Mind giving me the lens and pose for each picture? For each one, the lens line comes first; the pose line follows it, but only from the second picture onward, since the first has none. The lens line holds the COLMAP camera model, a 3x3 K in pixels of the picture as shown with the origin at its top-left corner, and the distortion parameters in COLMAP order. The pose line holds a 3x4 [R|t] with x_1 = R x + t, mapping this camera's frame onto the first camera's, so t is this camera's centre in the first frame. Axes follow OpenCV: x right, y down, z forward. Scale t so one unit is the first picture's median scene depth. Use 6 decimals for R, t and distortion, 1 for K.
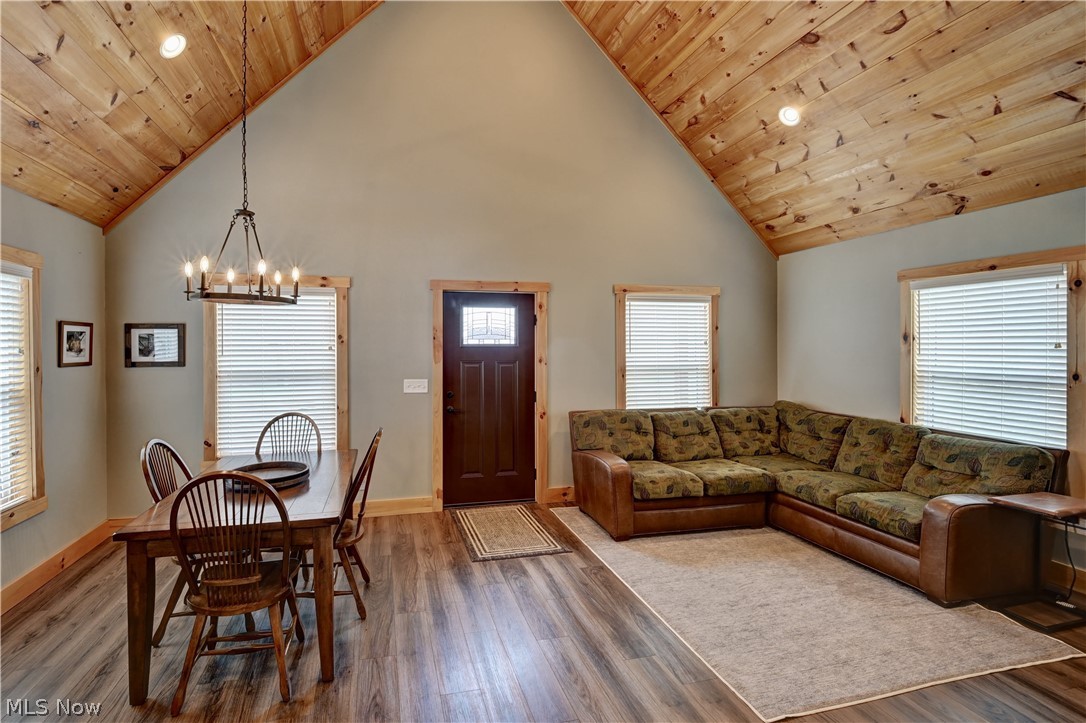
lens RADIAL K [[508.0, 0, 497.4], [0, 508.0, 344.1], [0, 0, 1]] dist [-0.015917, 0.001072]
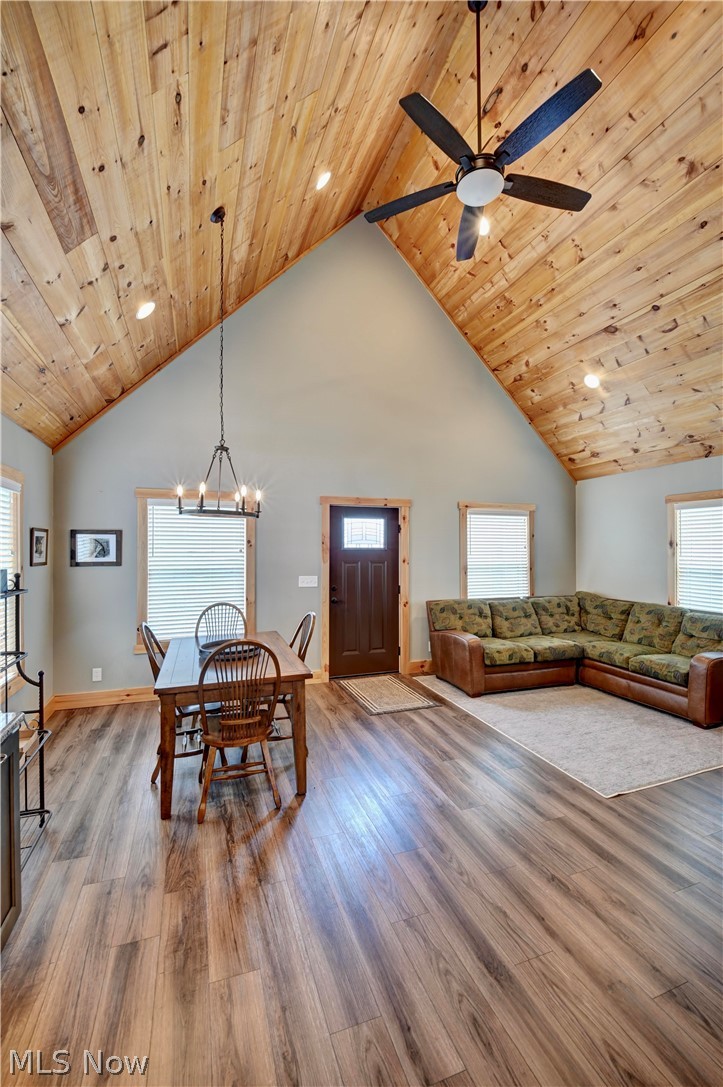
lens RADIAL K [[456.2, 0, 362.4], [0, 456.2, 542.0], [0, 0, 1]] dist [-0.007455, -0.003767]
pose [[0.992934, 0.004167, 0.118592, -0.179565], [-0.002748, 0.999923, -0.012130, -0.001041], [-0.118633, 0.011718, 0.992869, -0.140473]]
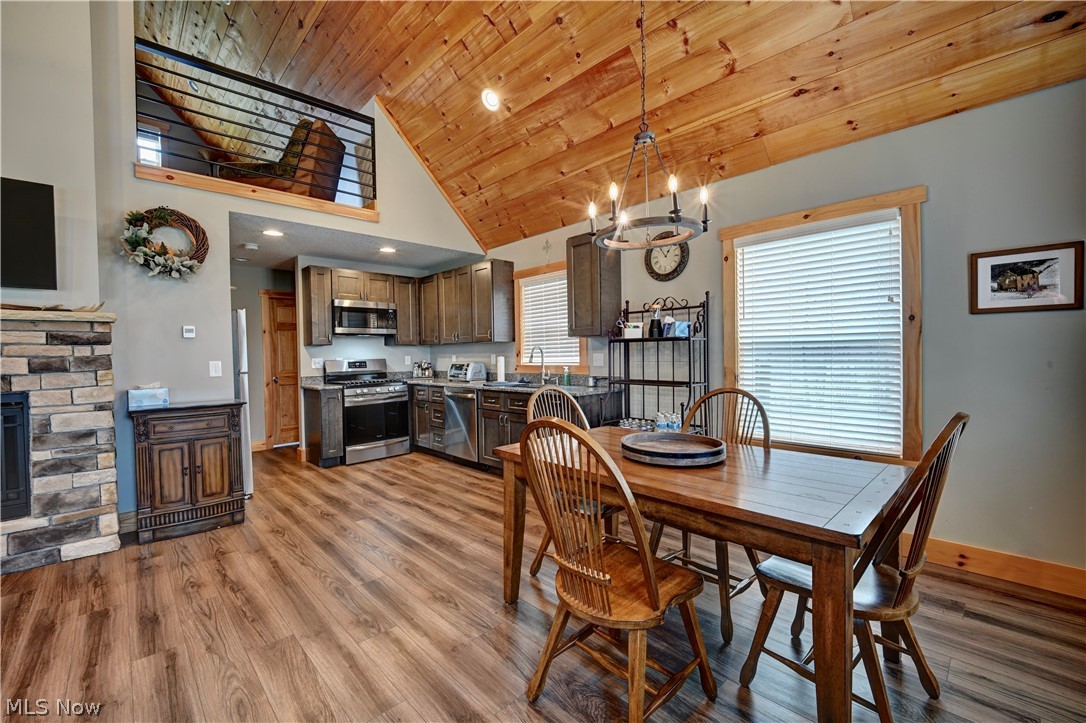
lens RADIAL K [[450.2, 0, 549.6], [0, 450.2, 363.3], [0, 0, 1]] dist [-0.004321, -0.006505]
pose [[-0.855409, 0.031866, -0.516972, 0.042031], [0.021168, 0.999423, 0.026577, 0.075037], [0.517521, 0.011791, -0.855589, 1.042175]]
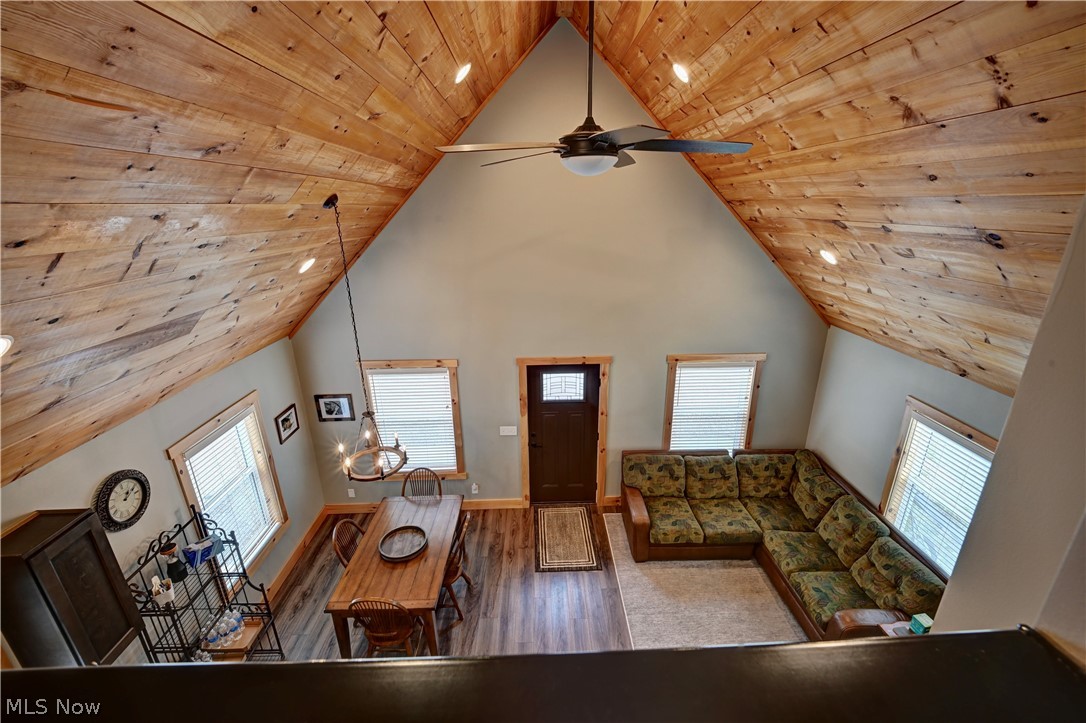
lens RADIAL K [[450.2, 0, 550.0], [0, 450.2, 360.9], [0, 0, 1]] dist [-0.004321, -0.006505]
pose [[0.981156, 0.056822, -0.184675, 0.186191], [0.006226, 0.945987, 0.324145, -0.554397], [0.193119, -0.319187, 0.927806, -0.070528]]
